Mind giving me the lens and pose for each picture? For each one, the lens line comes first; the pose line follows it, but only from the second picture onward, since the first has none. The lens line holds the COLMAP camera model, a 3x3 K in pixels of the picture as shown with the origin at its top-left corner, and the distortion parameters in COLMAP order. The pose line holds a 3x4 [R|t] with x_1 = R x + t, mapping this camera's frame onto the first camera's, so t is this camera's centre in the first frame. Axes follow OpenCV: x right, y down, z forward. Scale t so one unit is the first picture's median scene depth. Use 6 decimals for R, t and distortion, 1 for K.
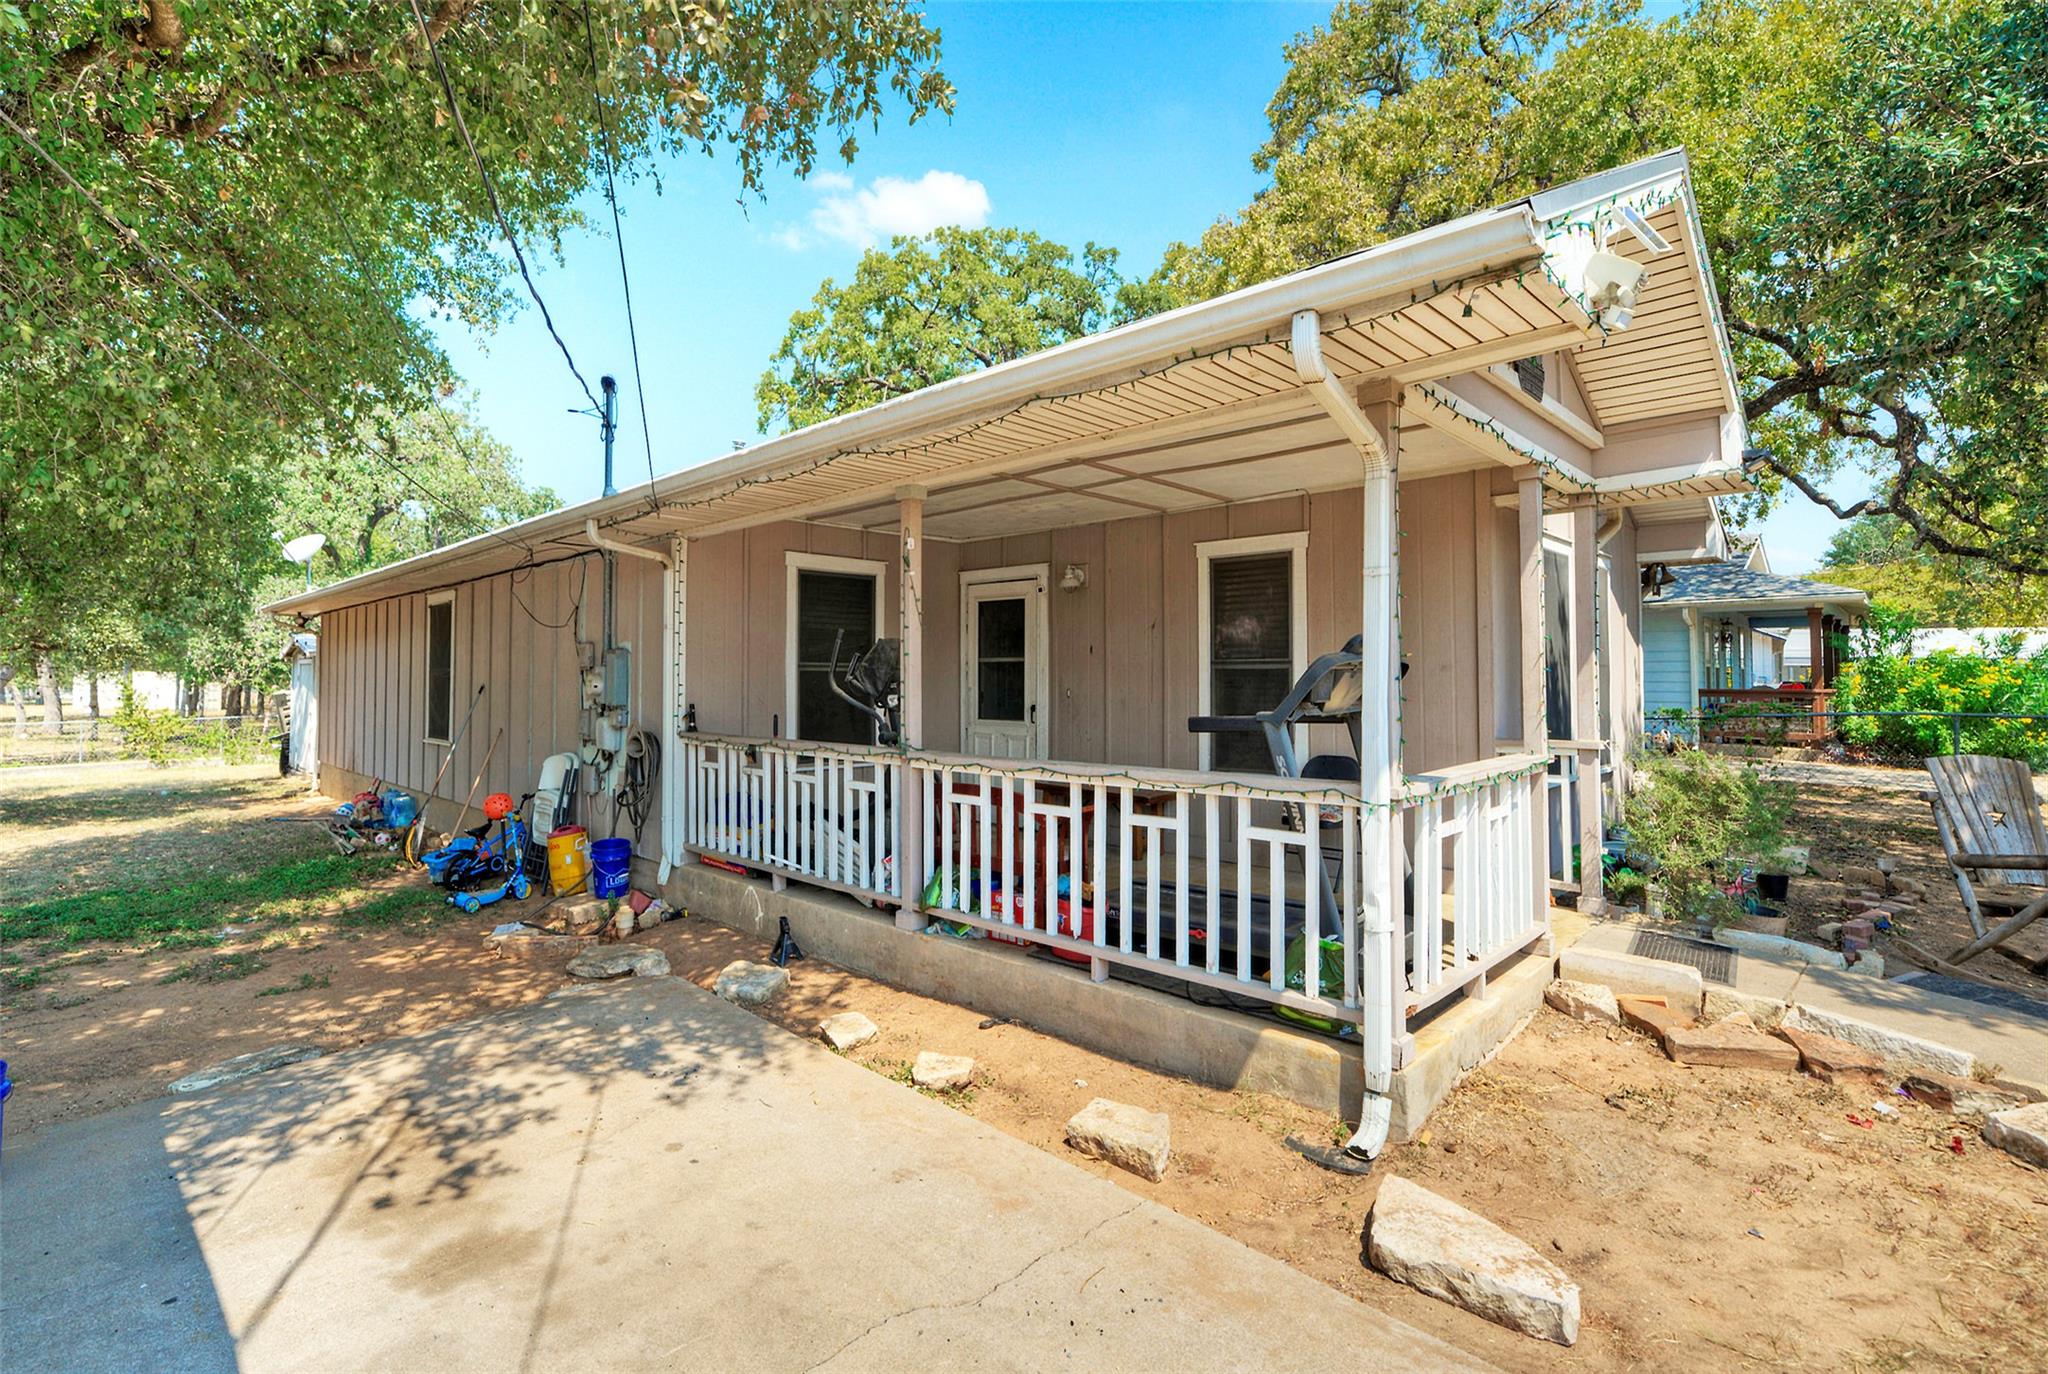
lens RADIAL K [[953.6, 0, 954.6], [0, 953.6, 637.5], [0, 0, 1]] dist [-0.027326, 0.000356]
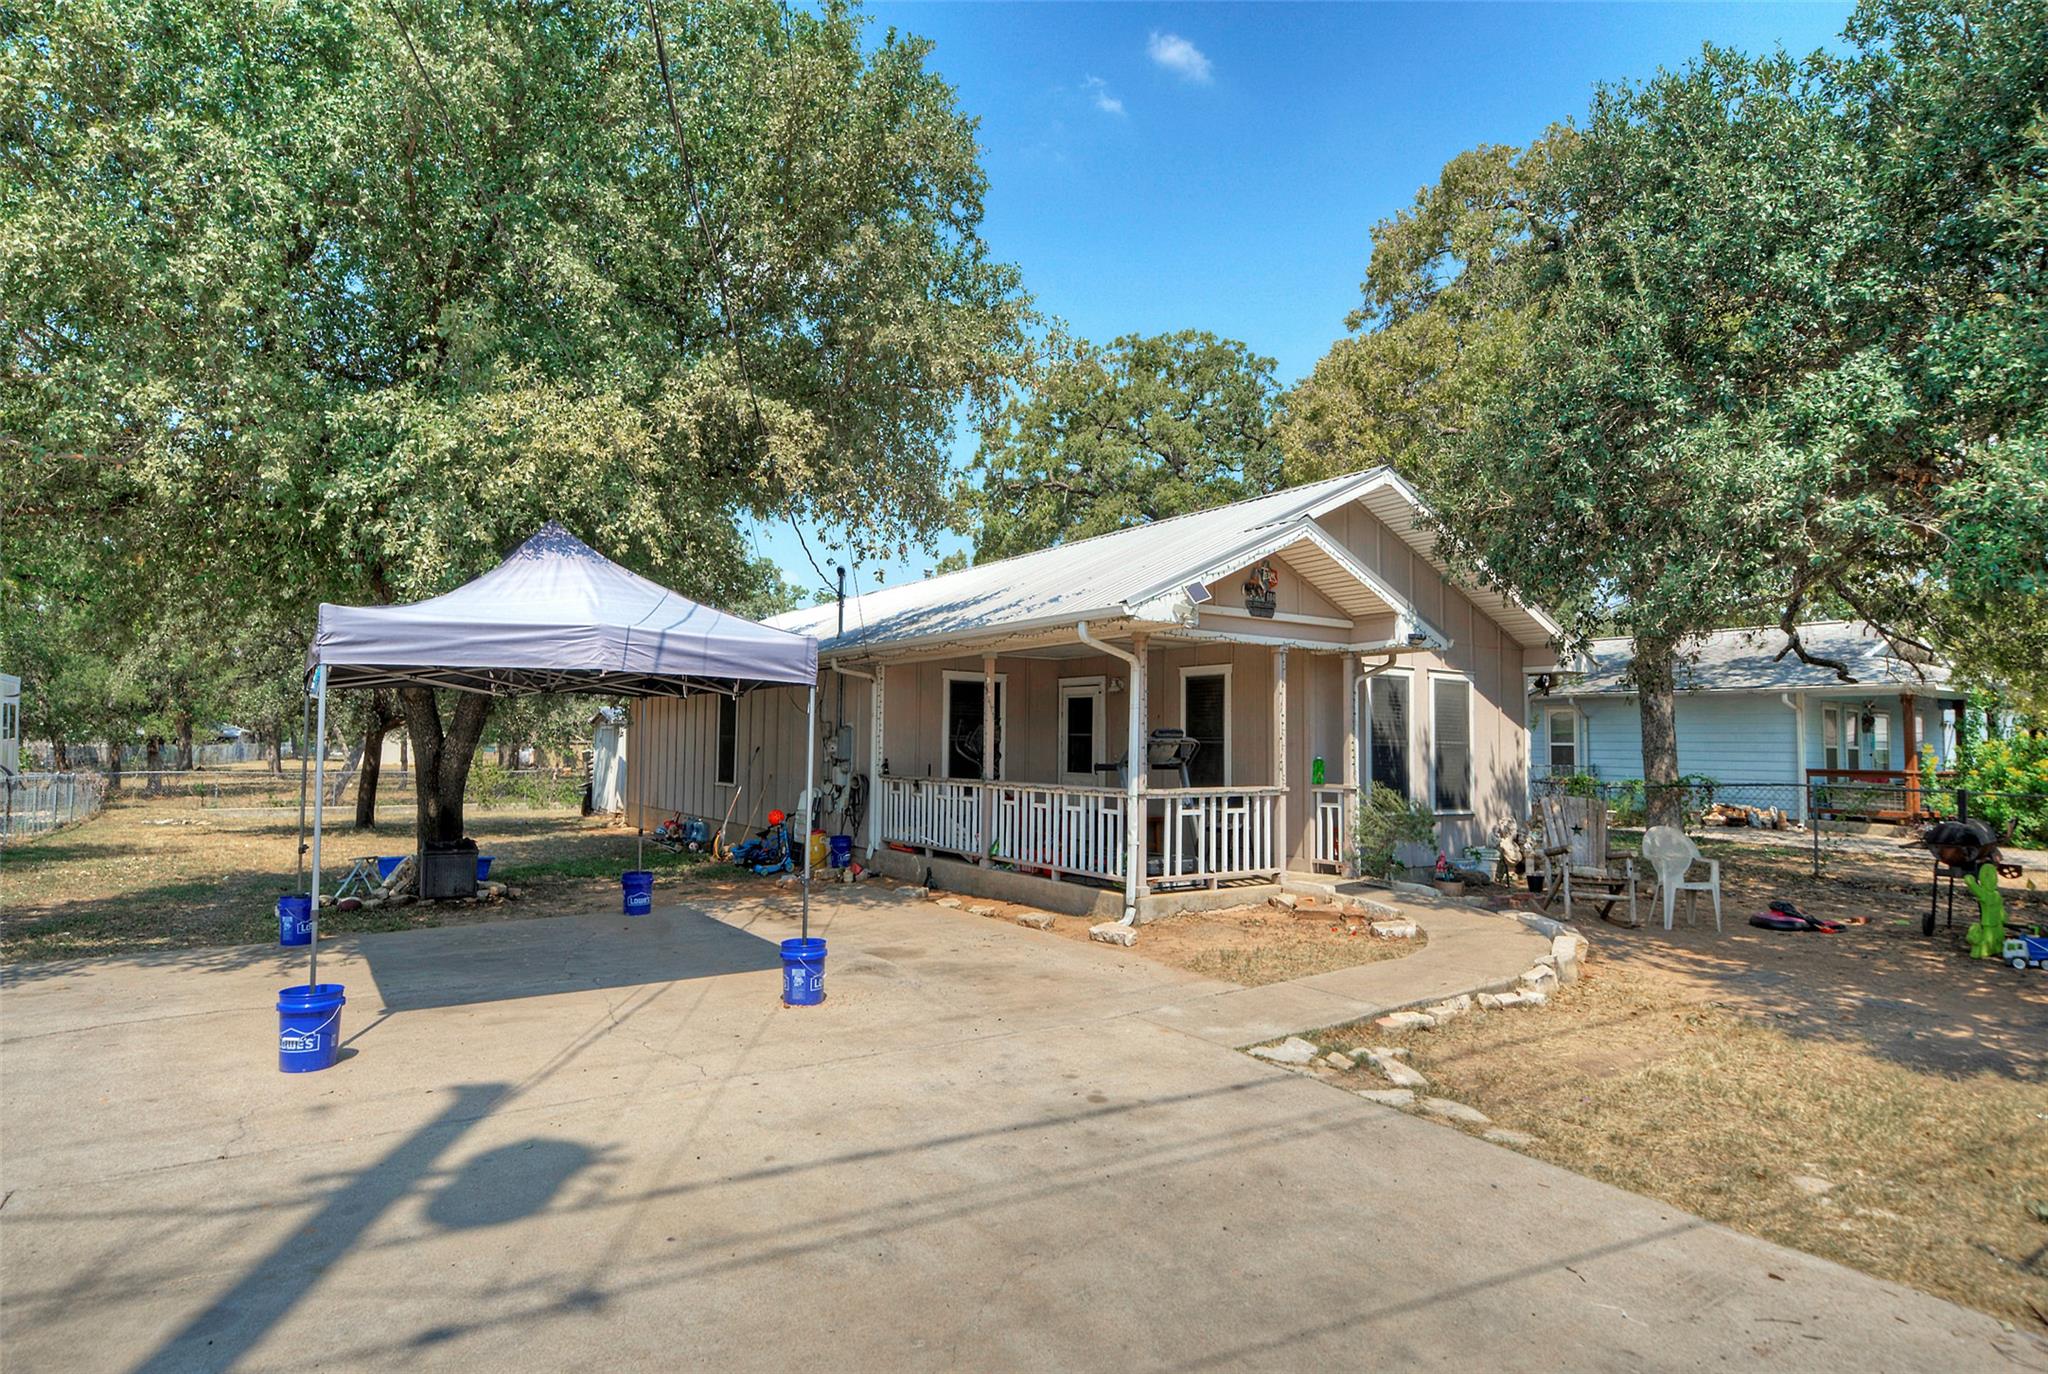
lens RADIAL K [[1064.9, 0, 1024.0], [0, 1064.9, 687.0], [0, 0, 1]] dist [0.001465, -0.000220]
pose [[0.987362, 0.005372, -0.158392, 0.263789], [-0.007627, 0.999878, -0.013634, -0.034964], [0.158299, 0.014670, 0.987282, -0.834121]]
